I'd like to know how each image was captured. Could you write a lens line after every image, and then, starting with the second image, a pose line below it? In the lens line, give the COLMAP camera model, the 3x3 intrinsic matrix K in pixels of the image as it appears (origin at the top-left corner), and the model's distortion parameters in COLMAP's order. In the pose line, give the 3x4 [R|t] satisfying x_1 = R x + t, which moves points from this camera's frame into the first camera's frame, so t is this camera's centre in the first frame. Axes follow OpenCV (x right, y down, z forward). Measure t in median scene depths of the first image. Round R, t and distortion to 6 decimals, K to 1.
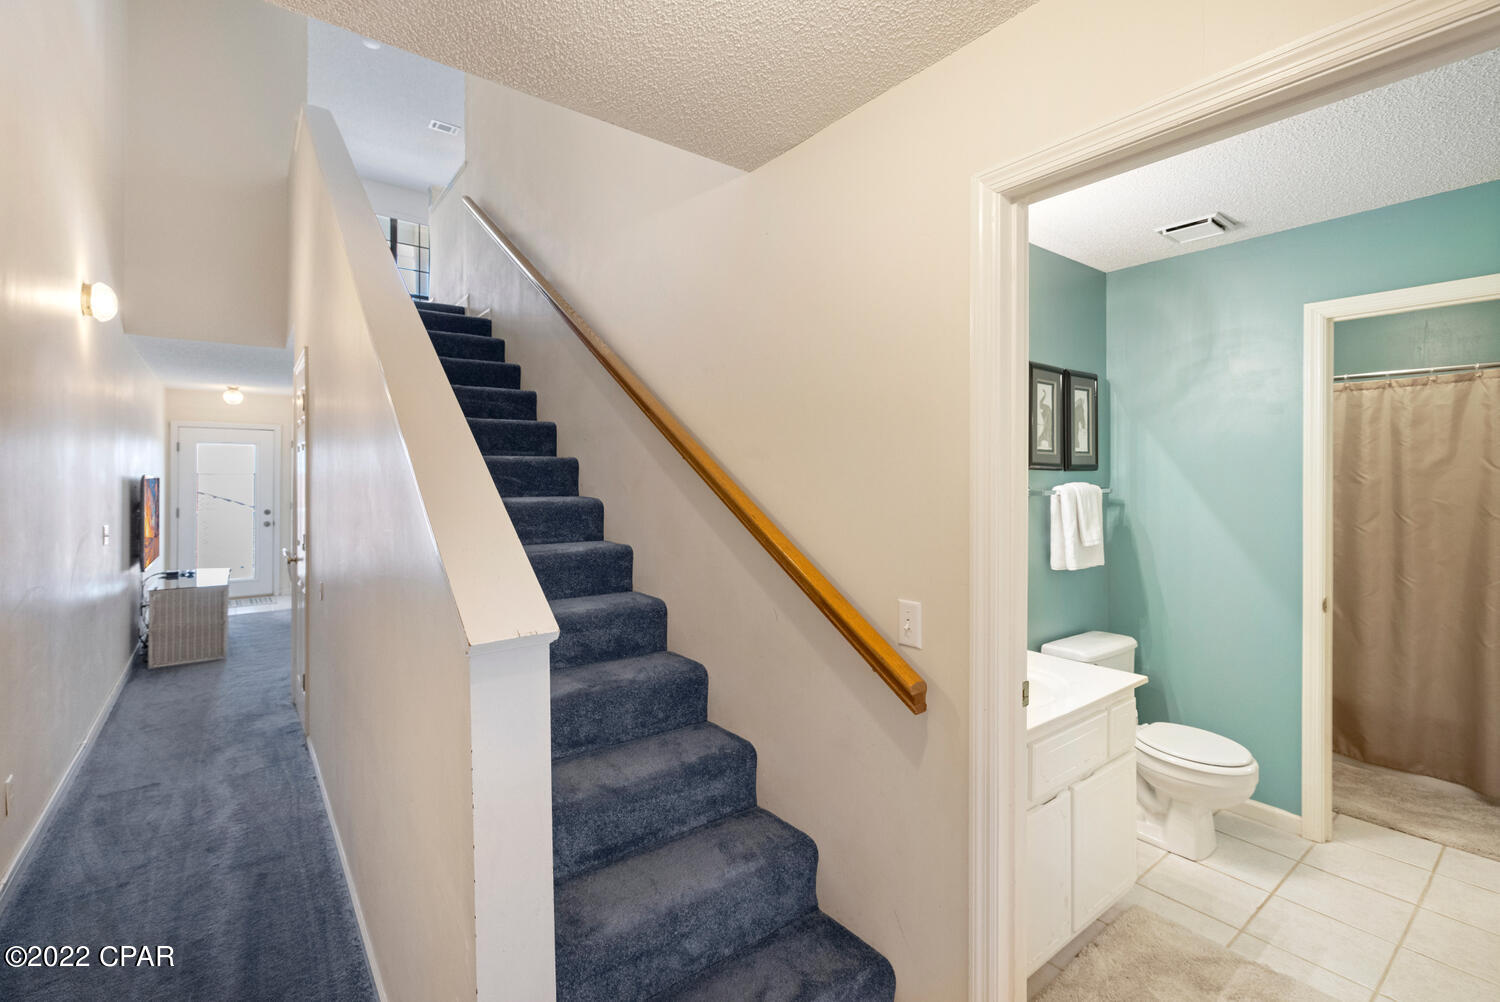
lens RADIAL K [[665.1, 0, 732.1], [0, 665.1, 480.6], [0, 0, 1]] dist [0.000335, -0.000467]
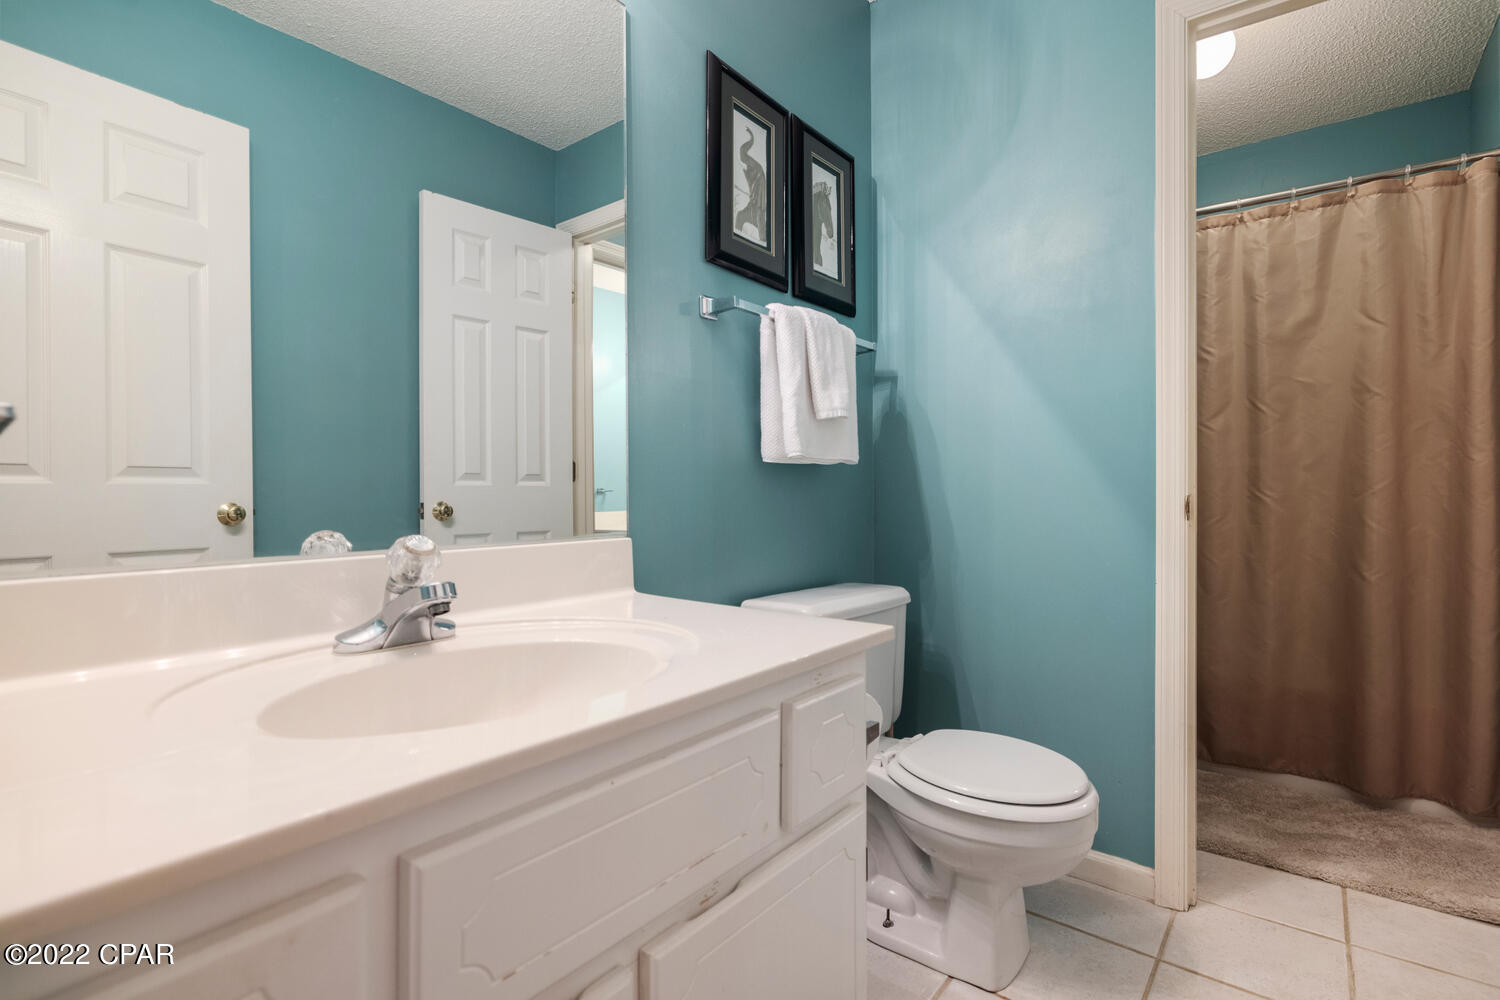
lens RADIAL K [[717.2, 0, 750.0], [0, 717.2, 500.0], [0, 0, 1]] dist [-0.001755, 0.000291]
pose [[0.965855, -0.001760, 0.259078, 0.316318], [0.002095, 0.999997, -0.001017, 0.162588], [-0.259075, 0.001525, 0.965856, 0.437331]]
